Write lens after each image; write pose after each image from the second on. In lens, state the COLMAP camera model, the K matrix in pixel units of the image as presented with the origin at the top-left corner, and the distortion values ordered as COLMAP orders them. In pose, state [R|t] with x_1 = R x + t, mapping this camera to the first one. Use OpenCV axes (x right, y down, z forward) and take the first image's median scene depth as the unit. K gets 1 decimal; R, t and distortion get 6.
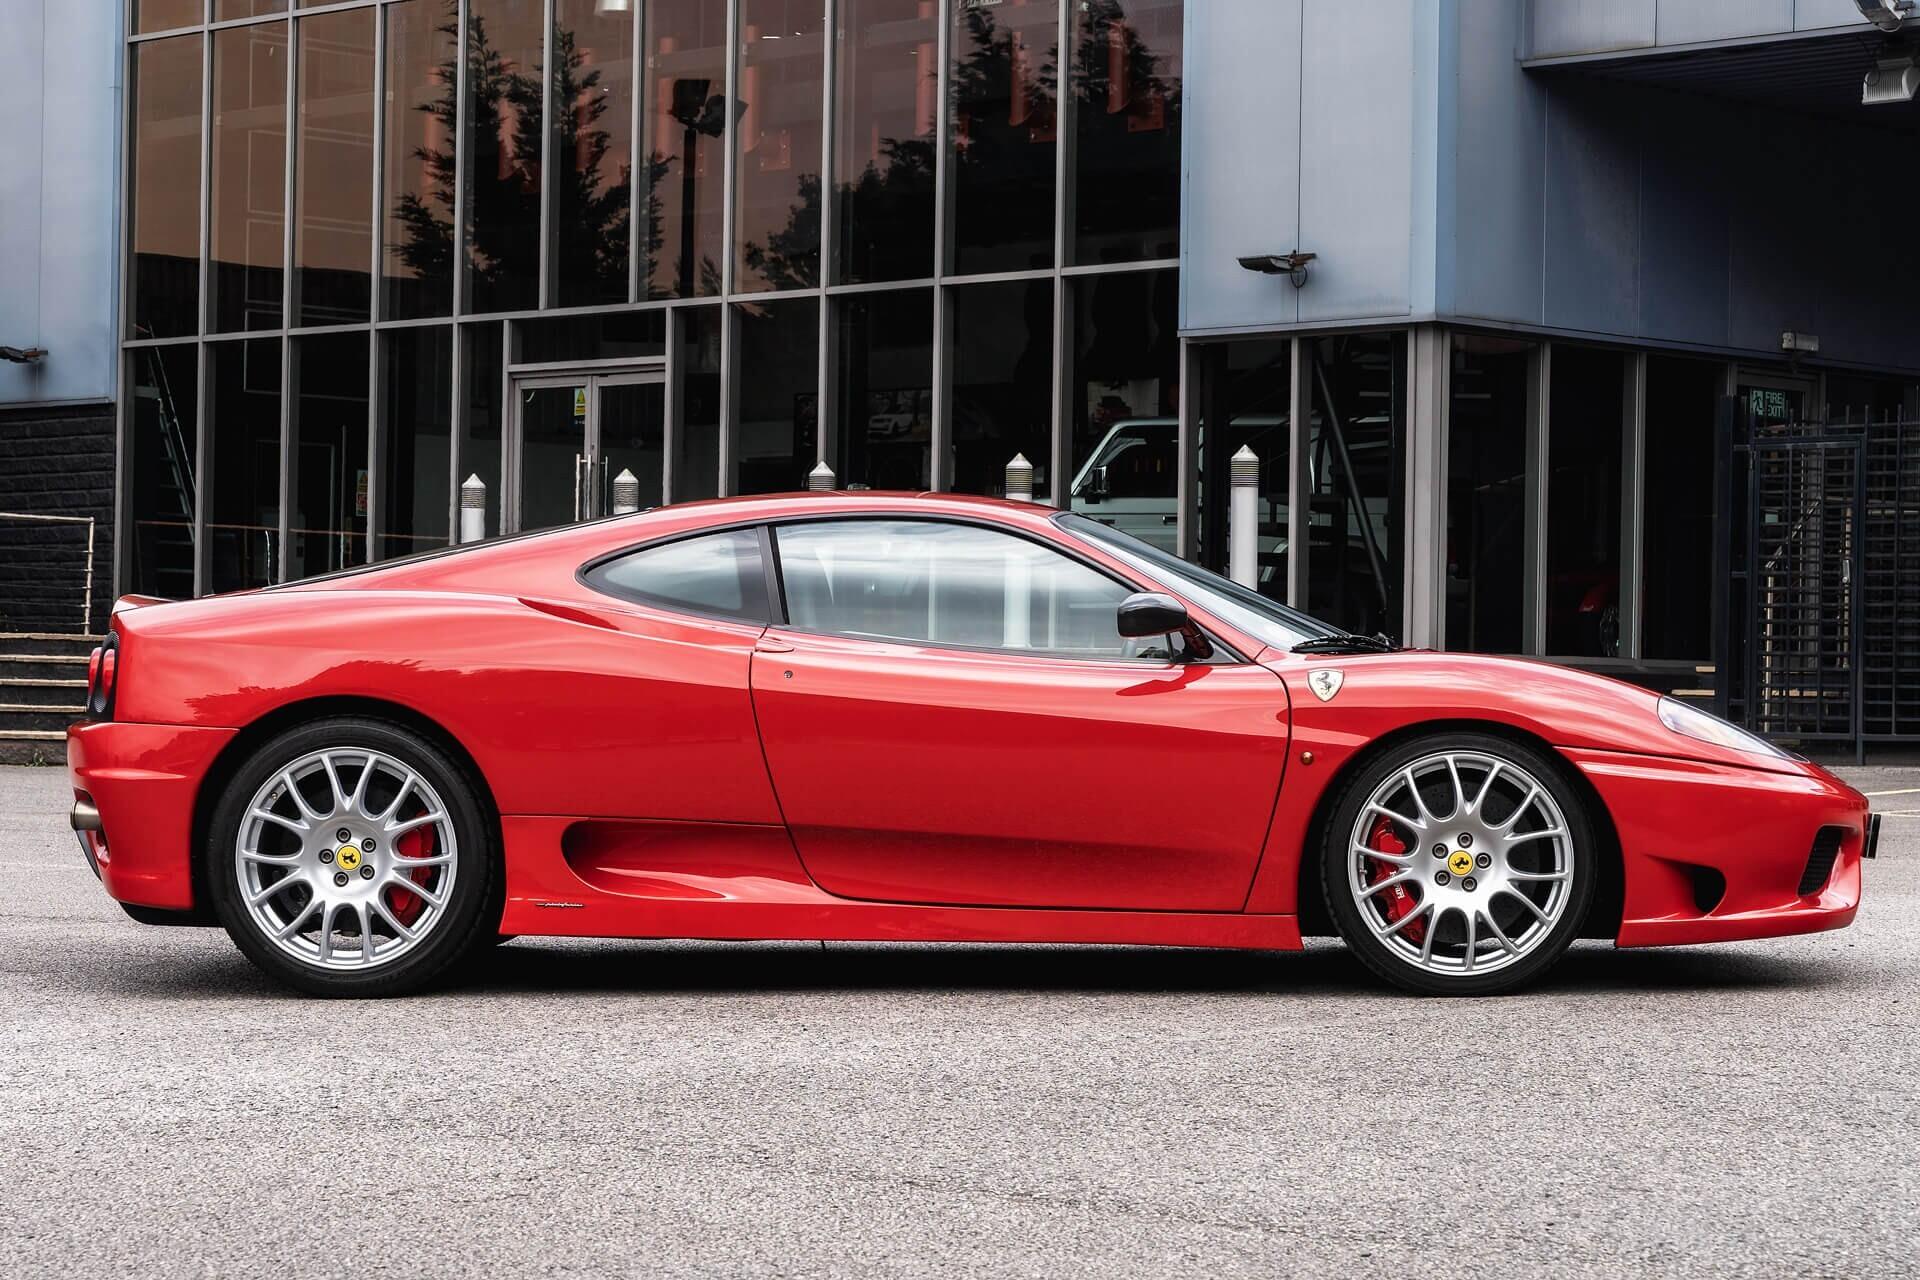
lens RADIAL K [[4944.9, 0, 960.7], [0, 4944.9, 638.1], [0, 0, 1]] dist [0.081499, 0.000000]
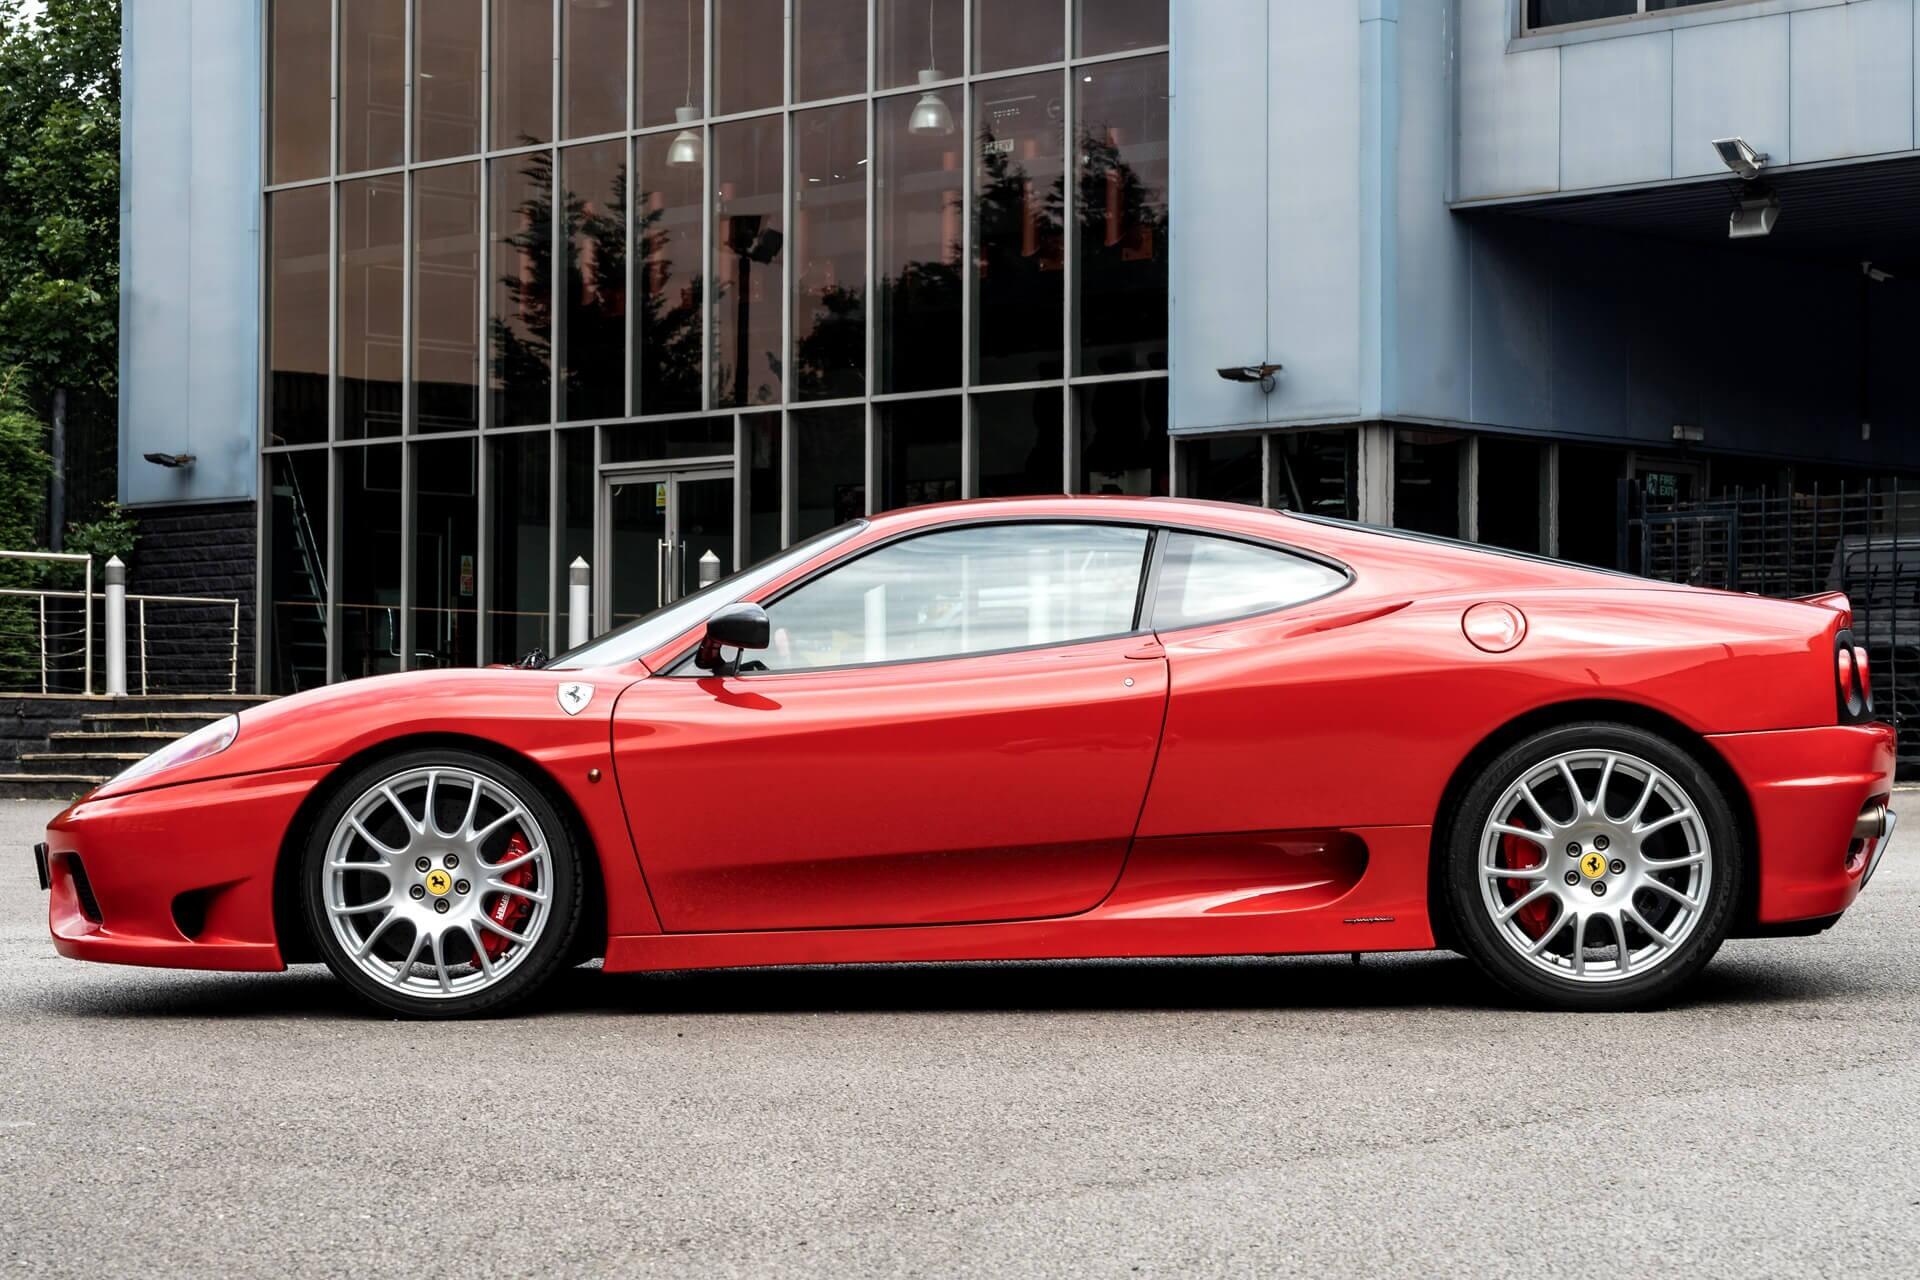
lens RADIAL K [[4944.9, 0, 999.5], [0, 4944.9, 668.0], [0, 0, 1]] dist [0.081499, 0.000000]
pose [[0.999892, -0.011850, 0.008643, -0.006918], [0.011951, 0.999860, -0.011753, 0.008015], [-0.008503, 0.011855, 0.999894, -0.173123]]
